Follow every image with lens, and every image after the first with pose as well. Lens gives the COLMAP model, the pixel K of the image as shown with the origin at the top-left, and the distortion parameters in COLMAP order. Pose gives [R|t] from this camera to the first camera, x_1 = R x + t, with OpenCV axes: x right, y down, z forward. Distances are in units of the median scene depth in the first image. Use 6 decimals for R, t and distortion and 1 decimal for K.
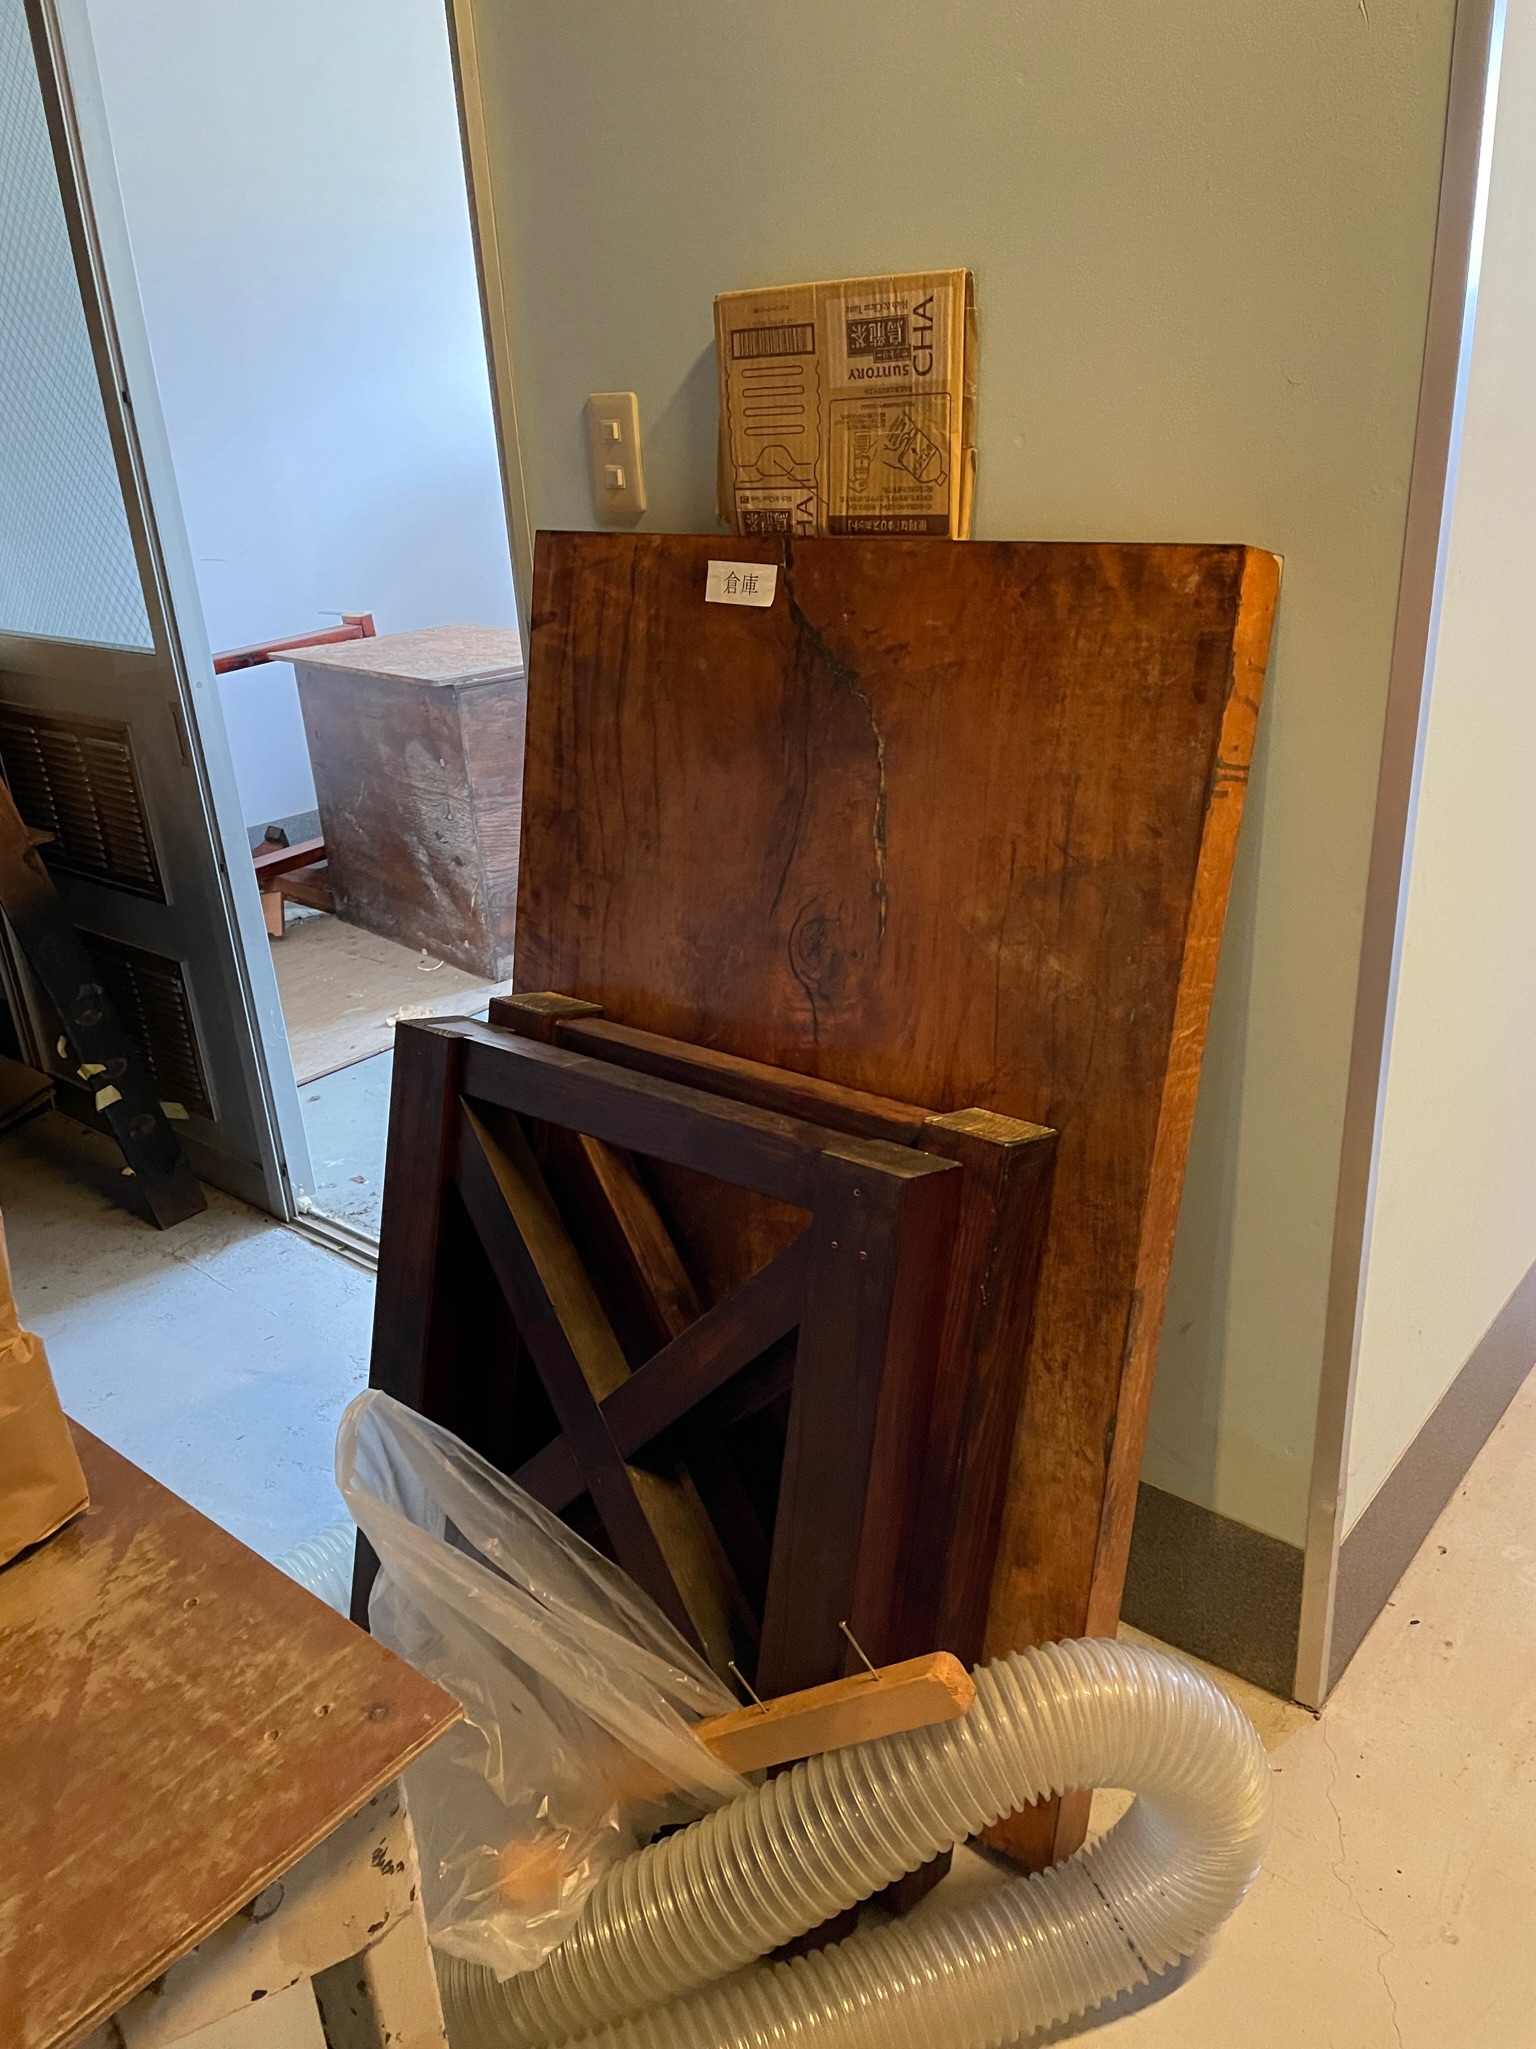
lens RADIAL K [[1540.9, 0, 773.7], [0, 1540.9, 1014.5], [0, 0, 1]] dist [0.002140, -0.018540]
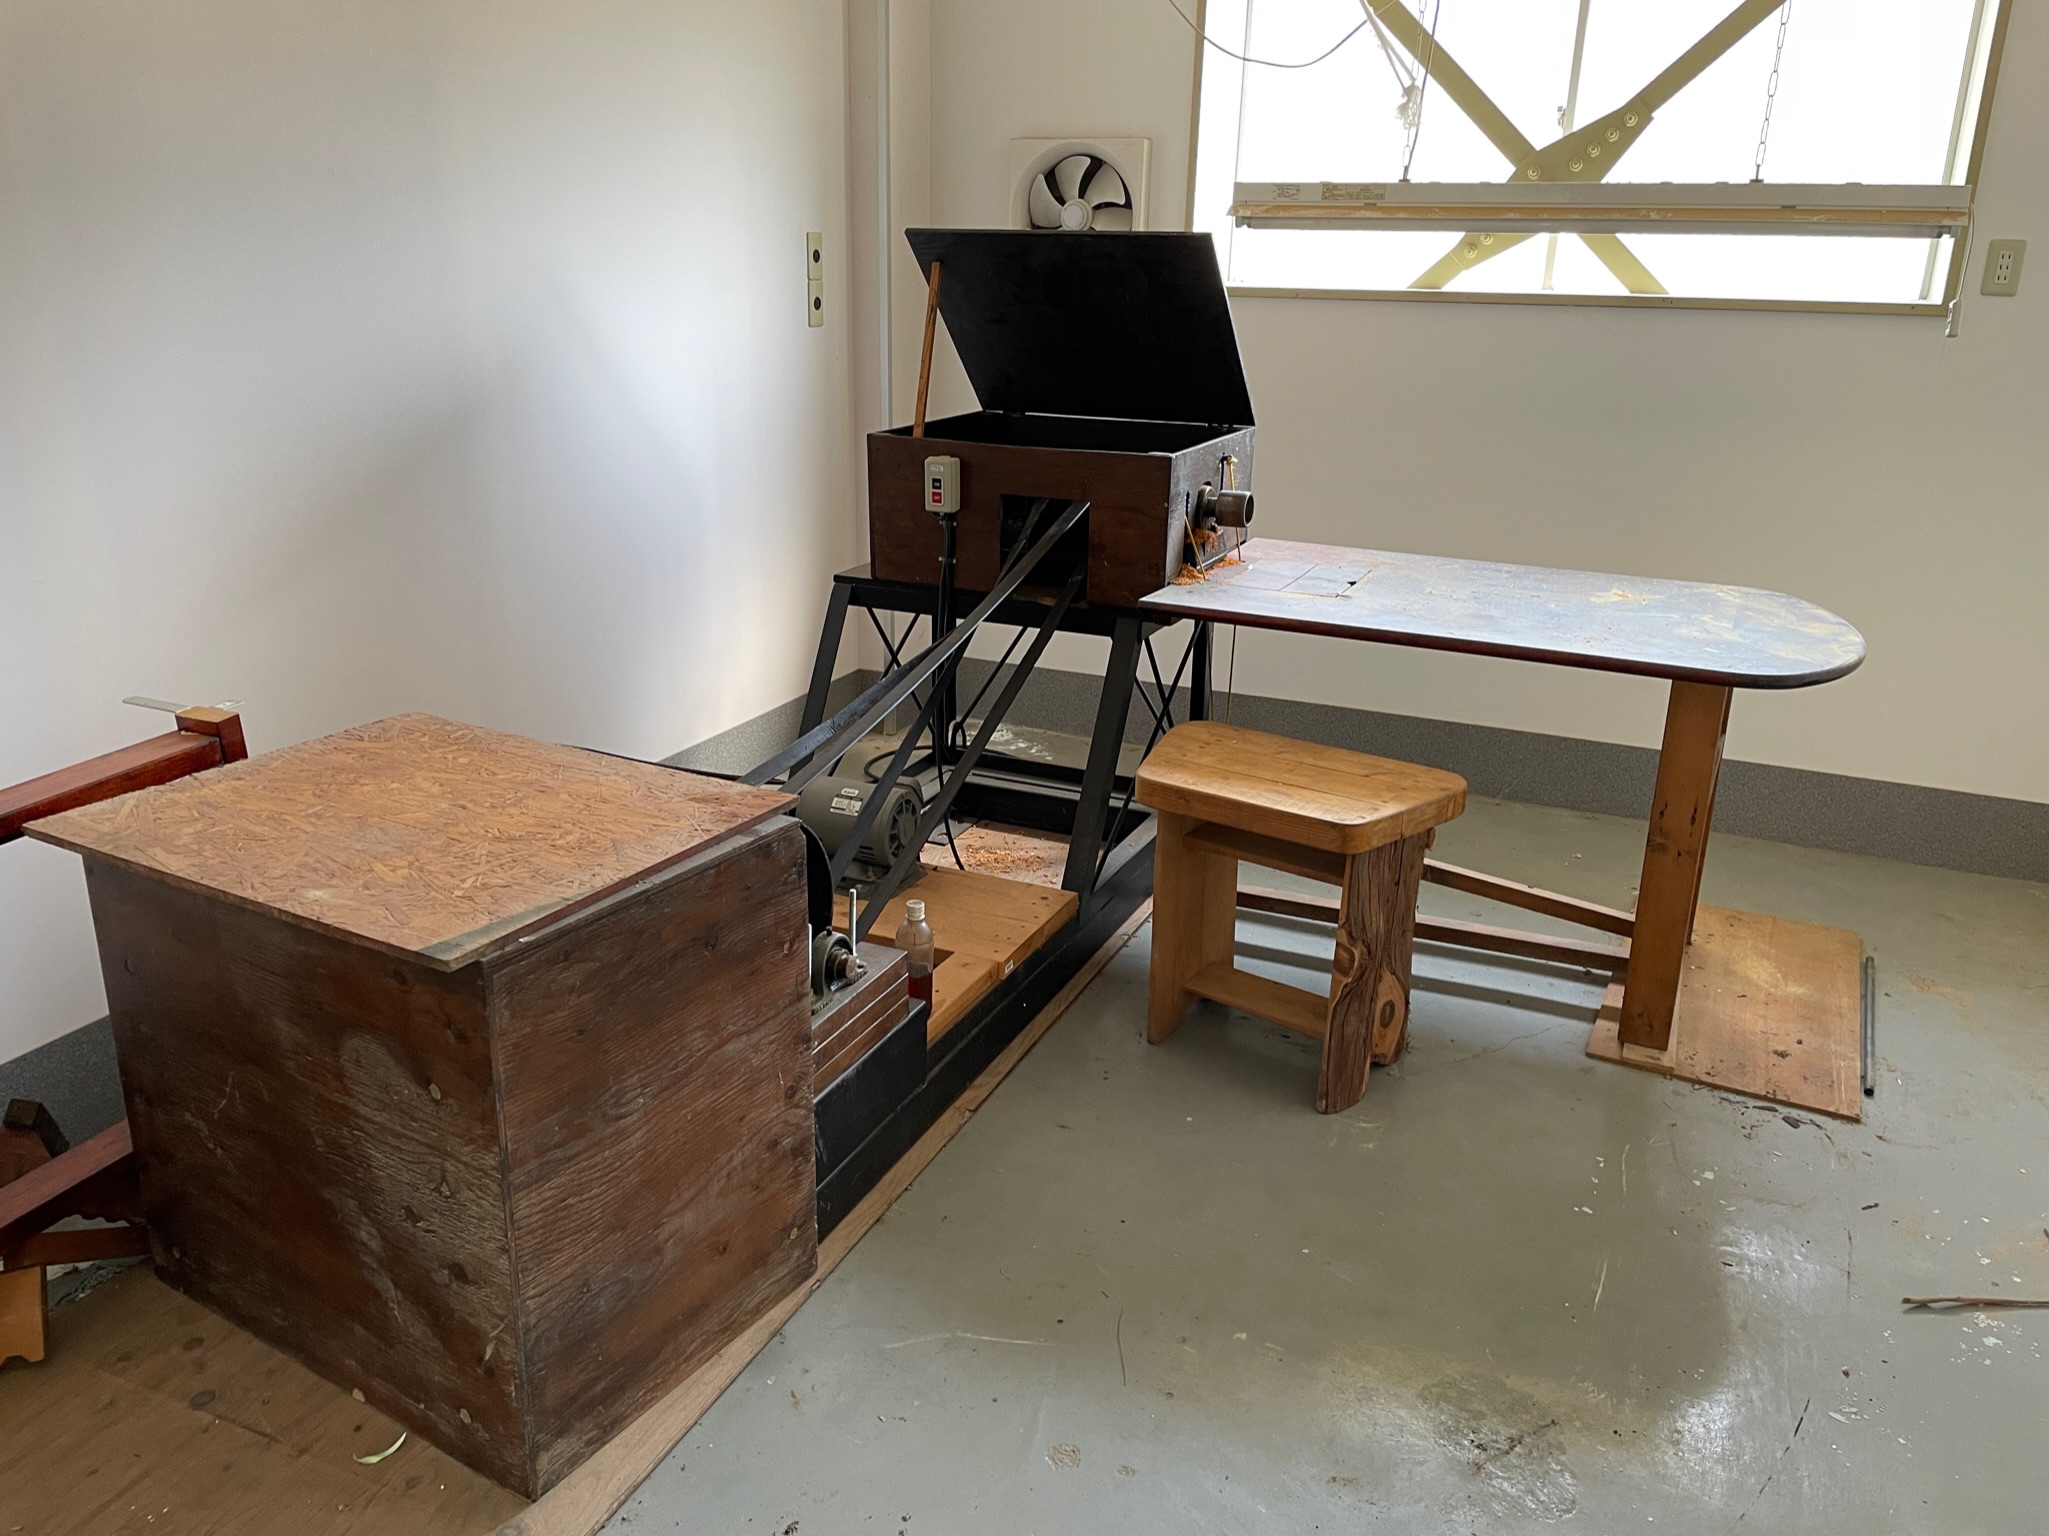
lens RADIAL K [[1540.9, 0, 1019.4], [0, 1540.9, 765.1], [0, 0, 1]] dist [0.002140, -0.018540]
pose [[0.961087, -0.006306, 0.276173, -0.165549], [0.029640, 0.996322, -0.080399, -0.212348], [-0.274650, 0.085457, 0.957739, 0.463634]]
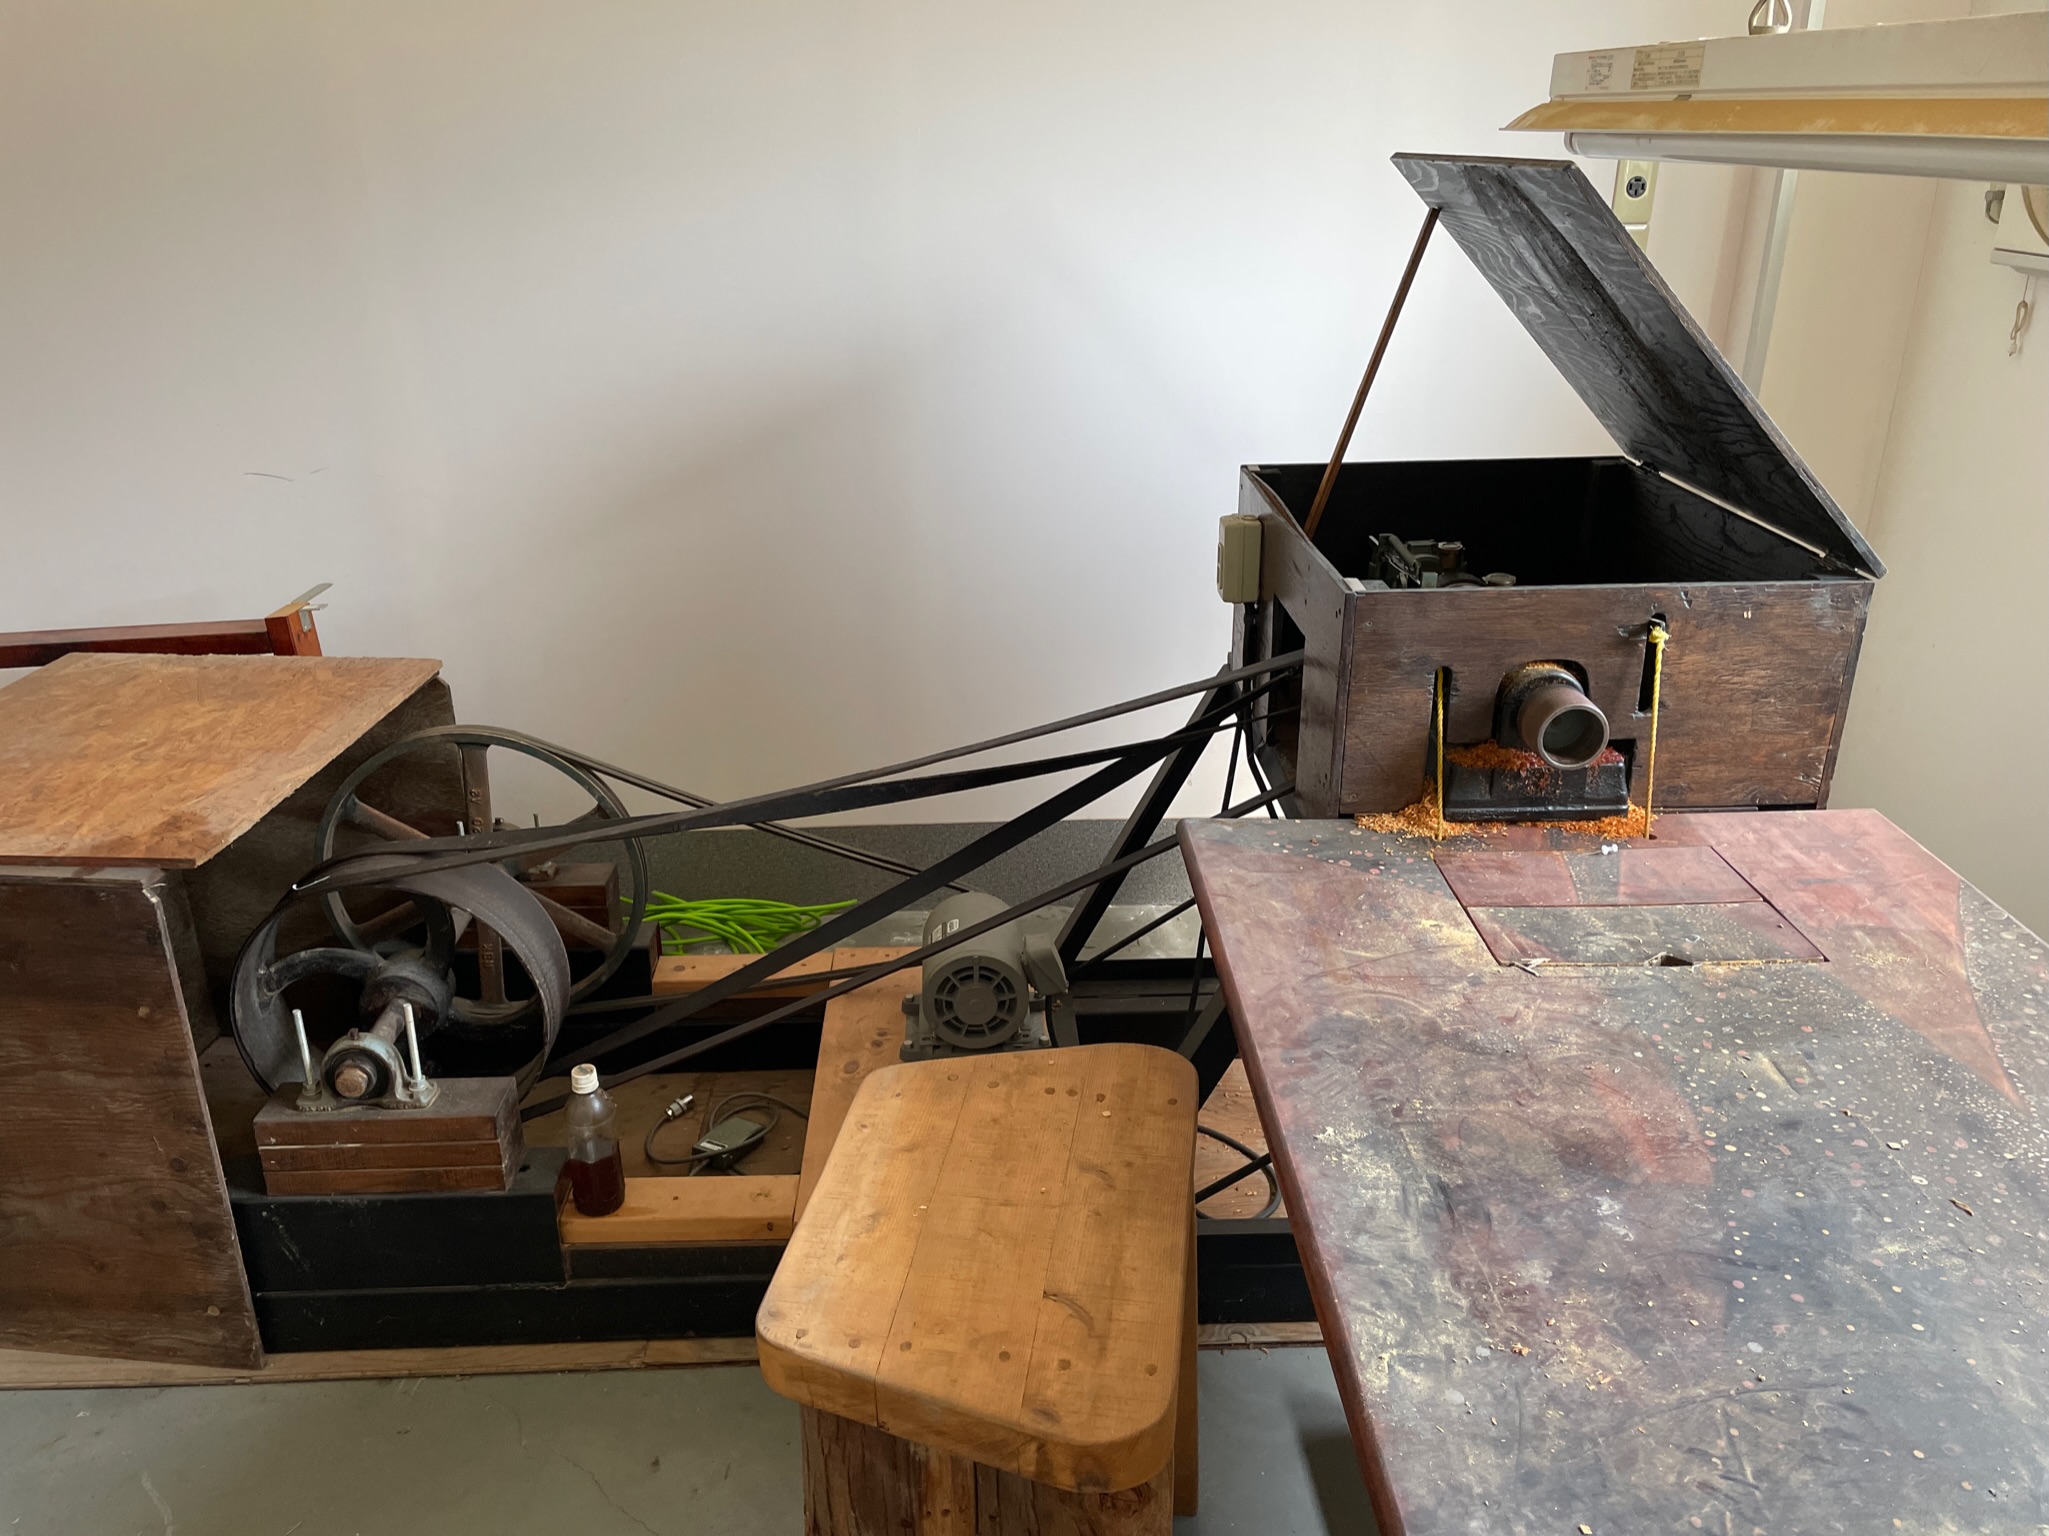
lens RADIAL K [[1540.9, 0, 1025.5], [0, 1540.9, 768.5], [0, 0, 1]] dist [0.002140, -0.018540]
pose [[0.676087, 0.335358, -0.656080, 0.397476], [-0.328057, 0.934300, 0.139510, -0.428790], [0.659761, 0.120911, 0.741684, 0.840321]]
